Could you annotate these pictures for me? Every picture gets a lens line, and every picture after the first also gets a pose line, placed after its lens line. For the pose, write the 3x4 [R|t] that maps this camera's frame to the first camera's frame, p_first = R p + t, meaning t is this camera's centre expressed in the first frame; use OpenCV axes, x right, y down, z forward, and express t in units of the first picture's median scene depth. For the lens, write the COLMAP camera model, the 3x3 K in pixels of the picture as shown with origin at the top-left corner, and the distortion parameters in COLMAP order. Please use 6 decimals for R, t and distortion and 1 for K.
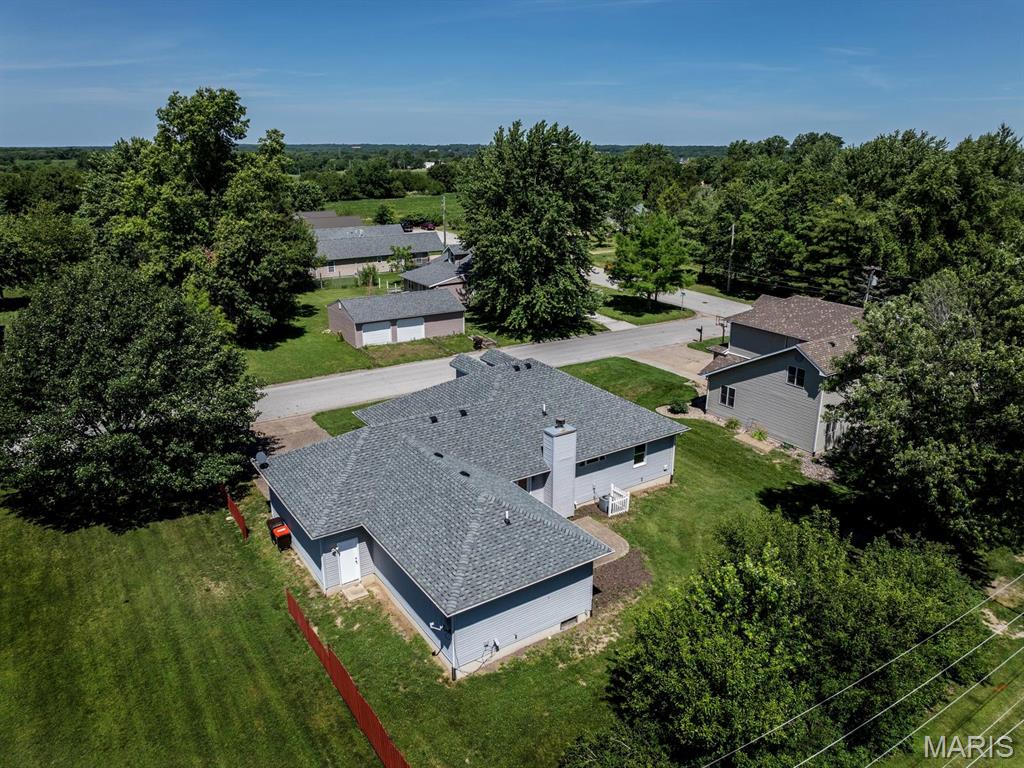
lens RADIAL K [[720.3, 0, 519.2], [0, 720.3, 380.0], [0, 0, 1]] dist [-0.036496, -0.005594]
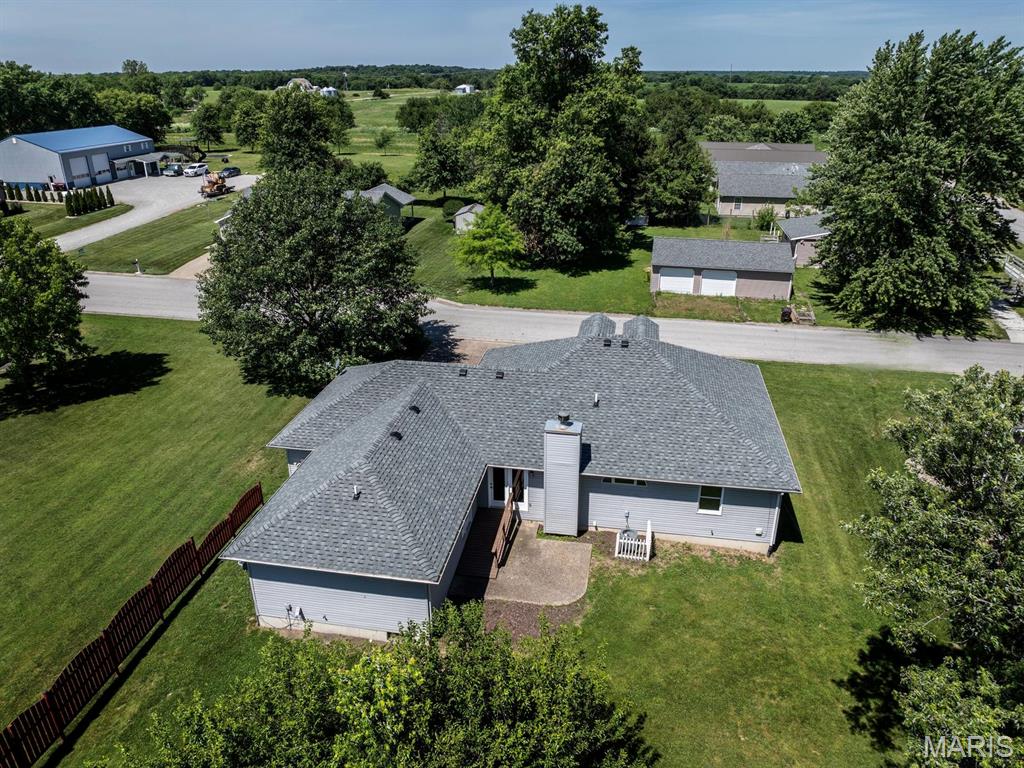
lens RADIAL K [[720.3, 0, 515.4], [0, 720.3, 386.2], [0, 0, 1]] dist [-0.036496, -0.005594]
pose [[0.718653, 0.274265, -0.638996, 0.286920], [-0.209367, 0.961633, 0.177278, -0.058057], [0.663101, 0.006383, 0.748503, 0.206981]]
